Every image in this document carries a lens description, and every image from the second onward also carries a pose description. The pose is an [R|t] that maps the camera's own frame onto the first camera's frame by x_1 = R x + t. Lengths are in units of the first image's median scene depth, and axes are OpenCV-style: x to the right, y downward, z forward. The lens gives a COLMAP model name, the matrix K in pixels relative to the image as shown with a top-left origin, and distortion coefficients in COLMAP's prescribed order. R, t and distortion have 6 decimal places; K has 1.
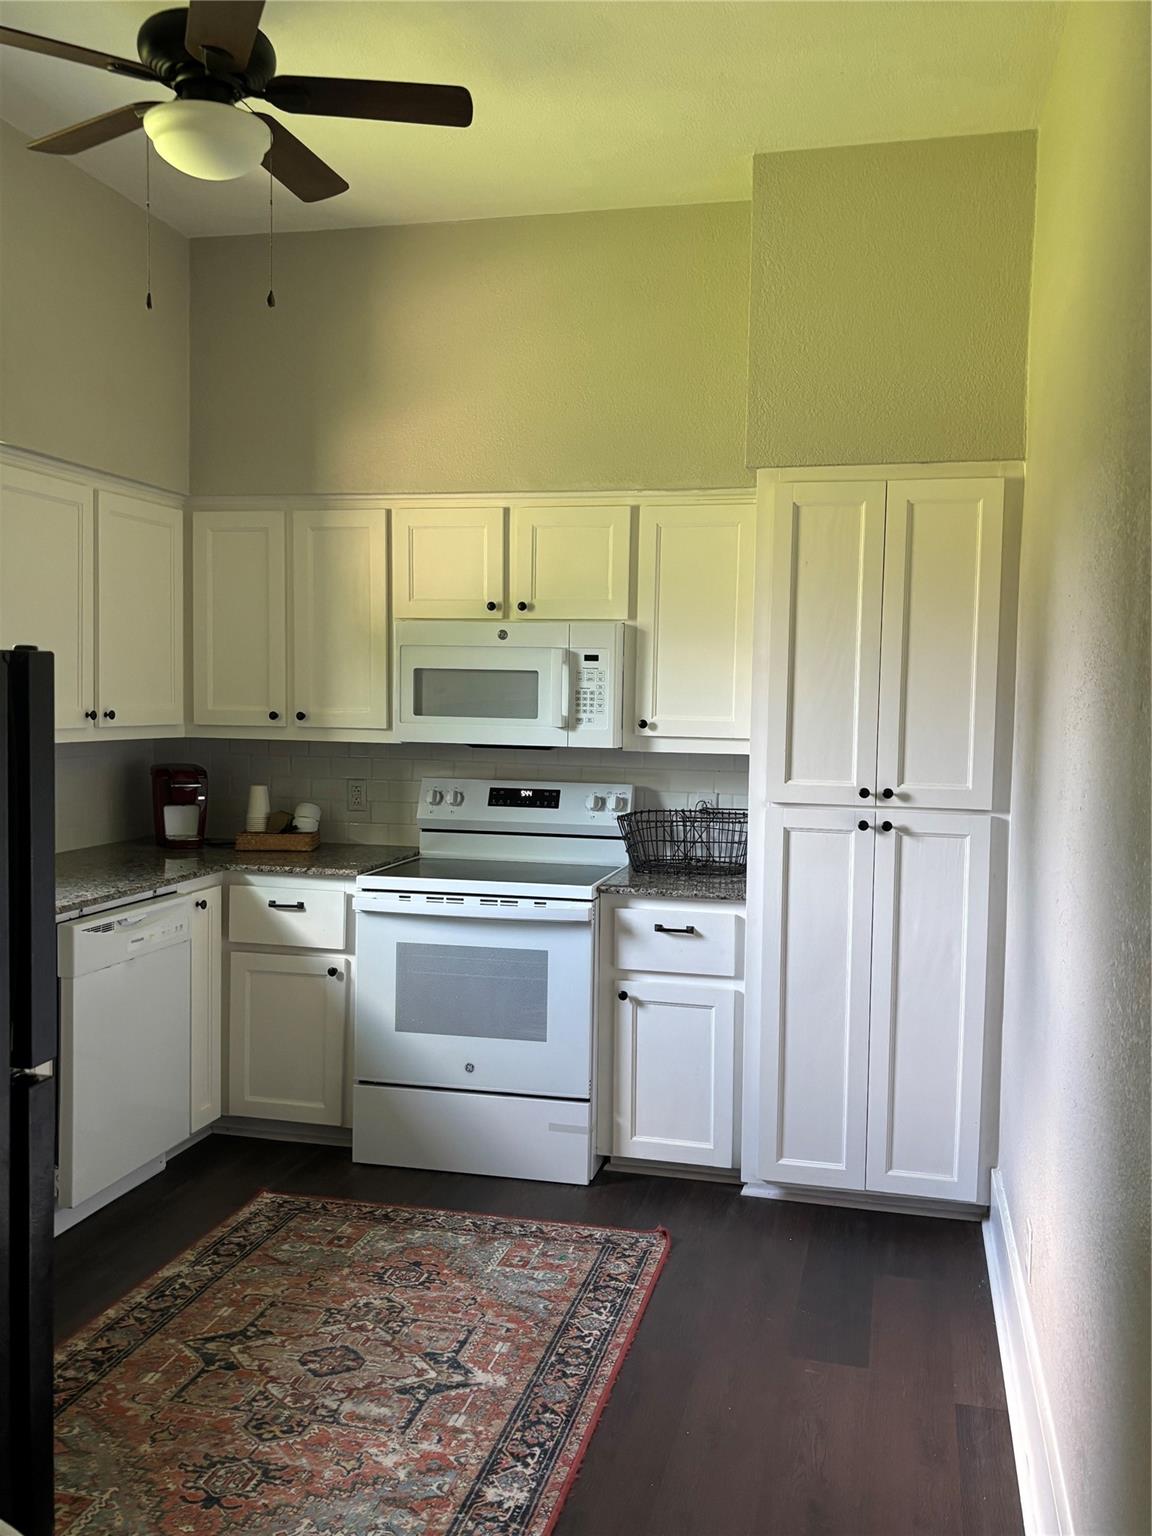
lens RADIAL K [[1346.1, 0, 568.8], [0, 1346.1, 767.7], [0, 0, 1]] dist [0.051613, -0.070281]
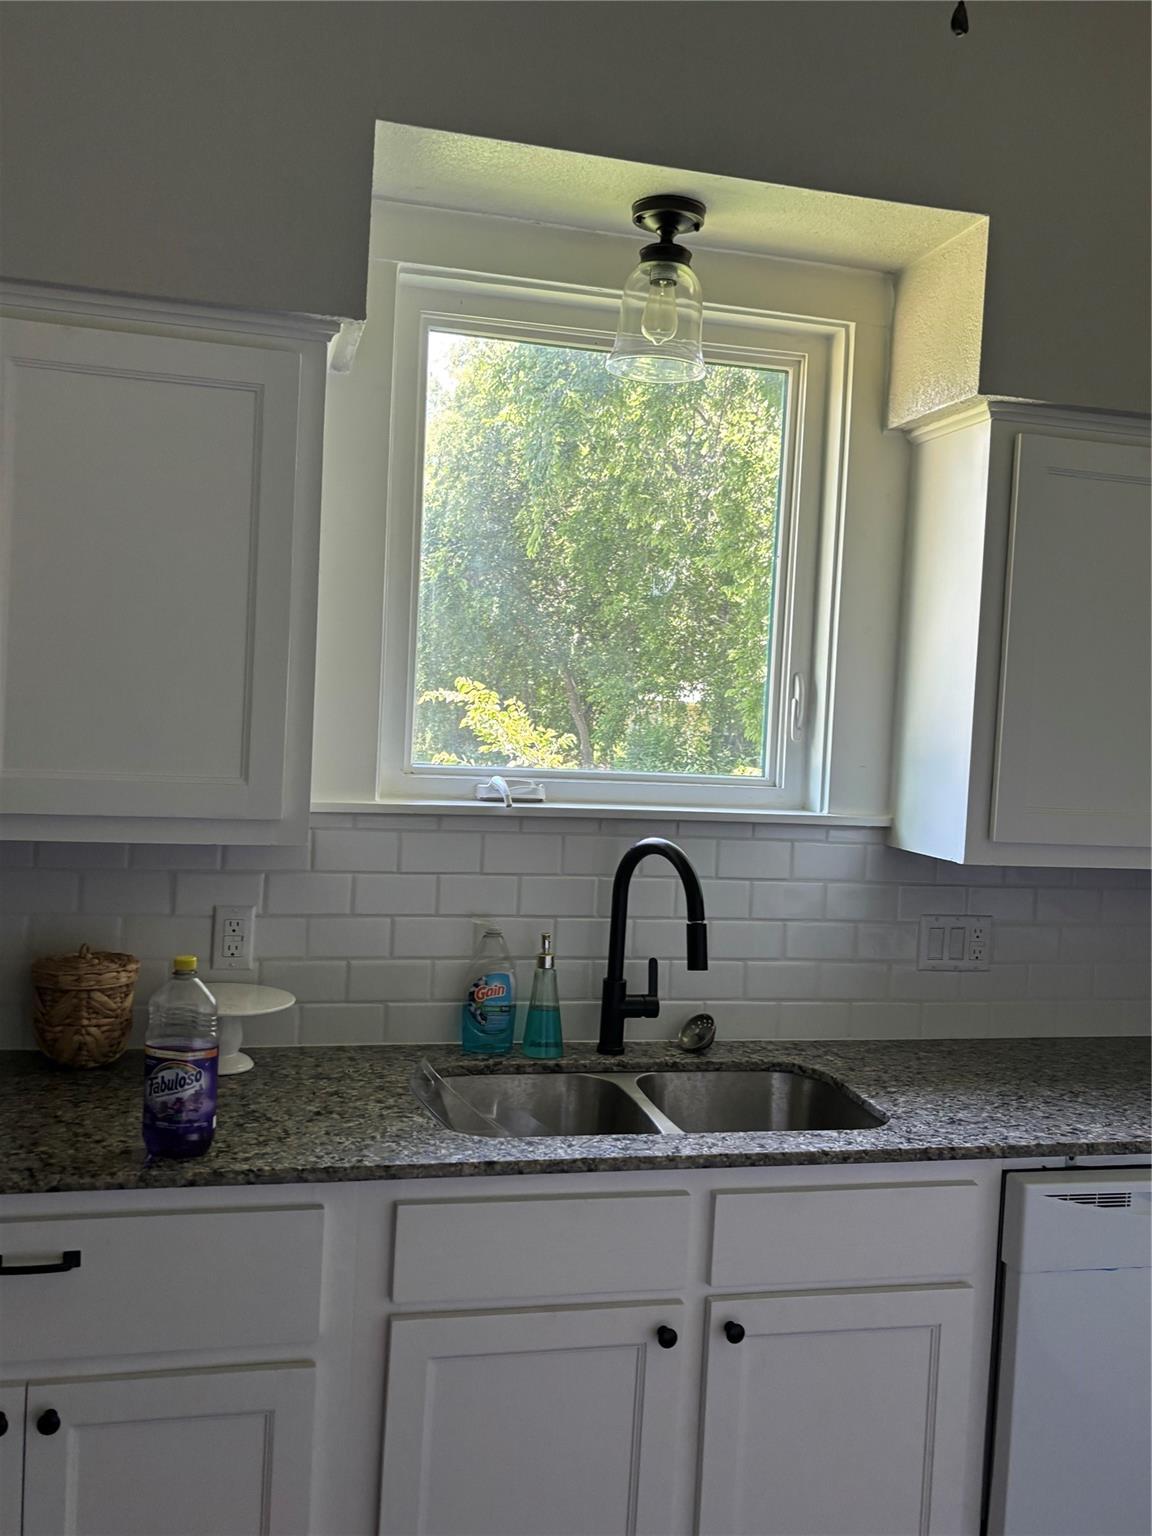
lens RADIAL K [[1346.1, 0, 594.1], [0, 1346.1, 747.0], [0, 0, 1]] dist [0.051613, -0.070281]
pose [[0.480391, 0.025097, -0.876695, 0.047130], [-0.092003, 0.995518, -0.021915, -0.035747], [0.872216, 0.091187, 0.480546, 0.450856]]
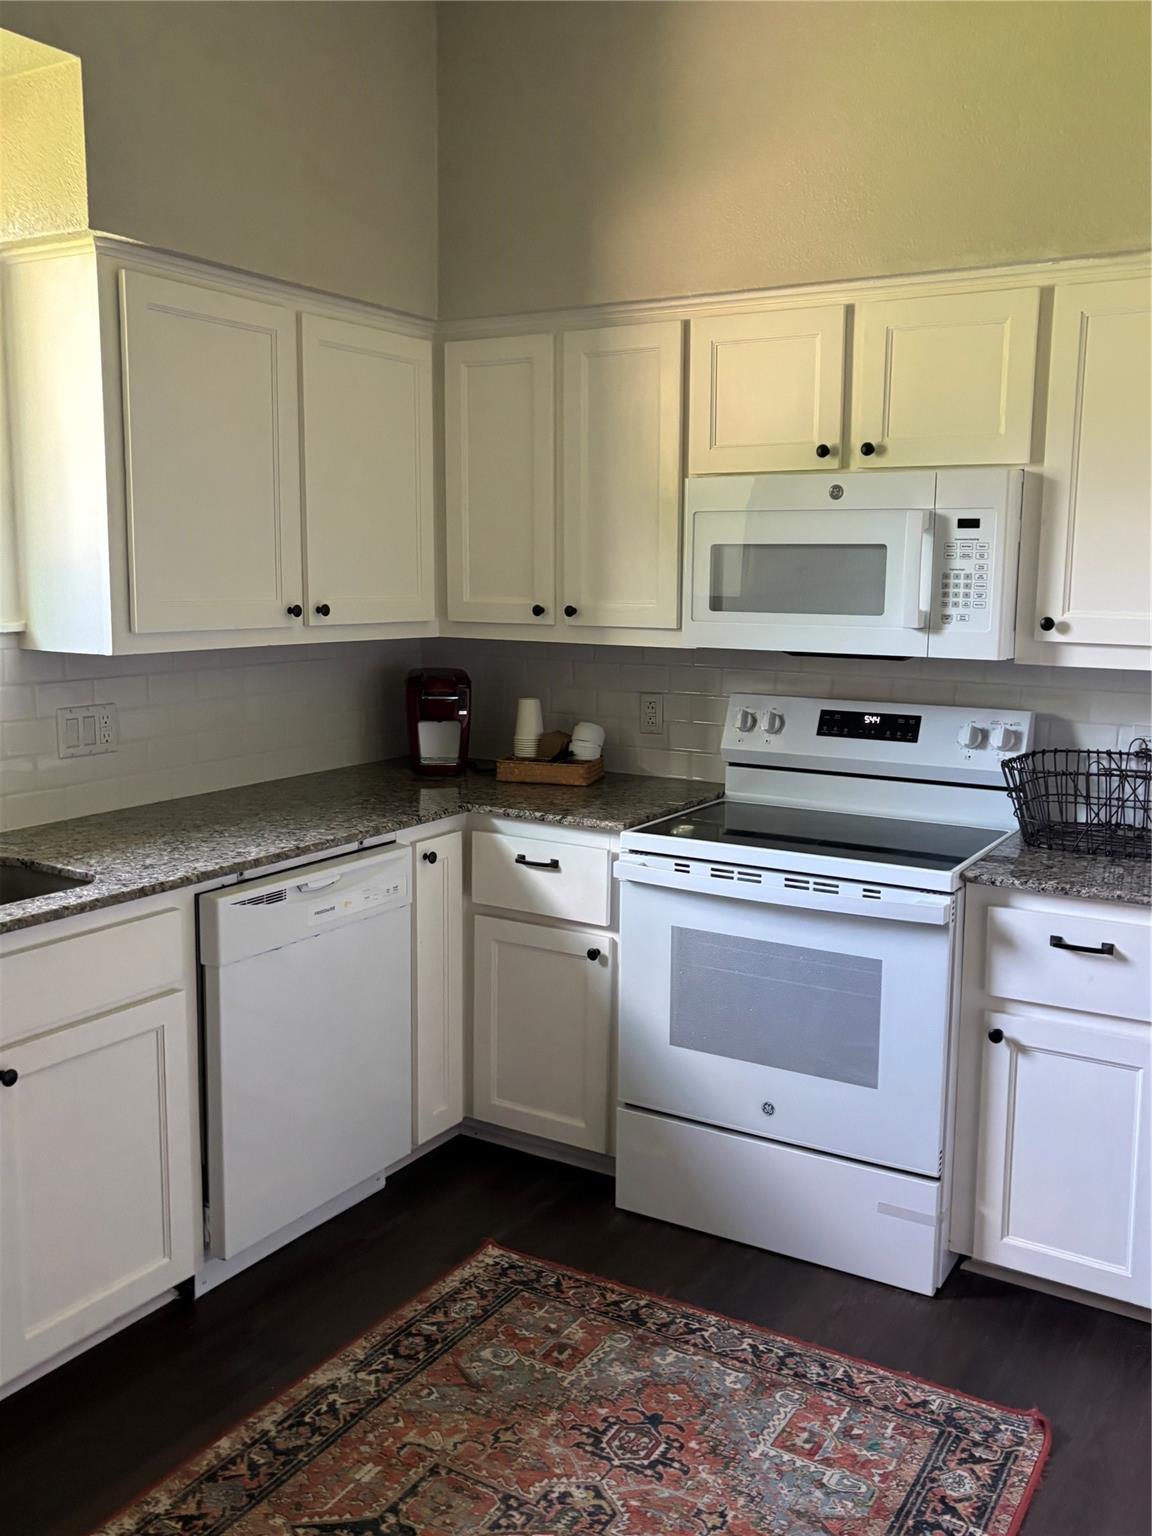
lens RADIAL K [[1346.1, 0, 575.1], [0, 1346.1, 767.6], [0, 0, 1]] dist [0.051613, -0.070281]
pose [[0.954317, 0.035749, -0.296649, 0.034211], [-0.009084, 0.995829, 0.090784, -0.020878], [0.298658, -0.083942, 0.950662, 0.299764]]
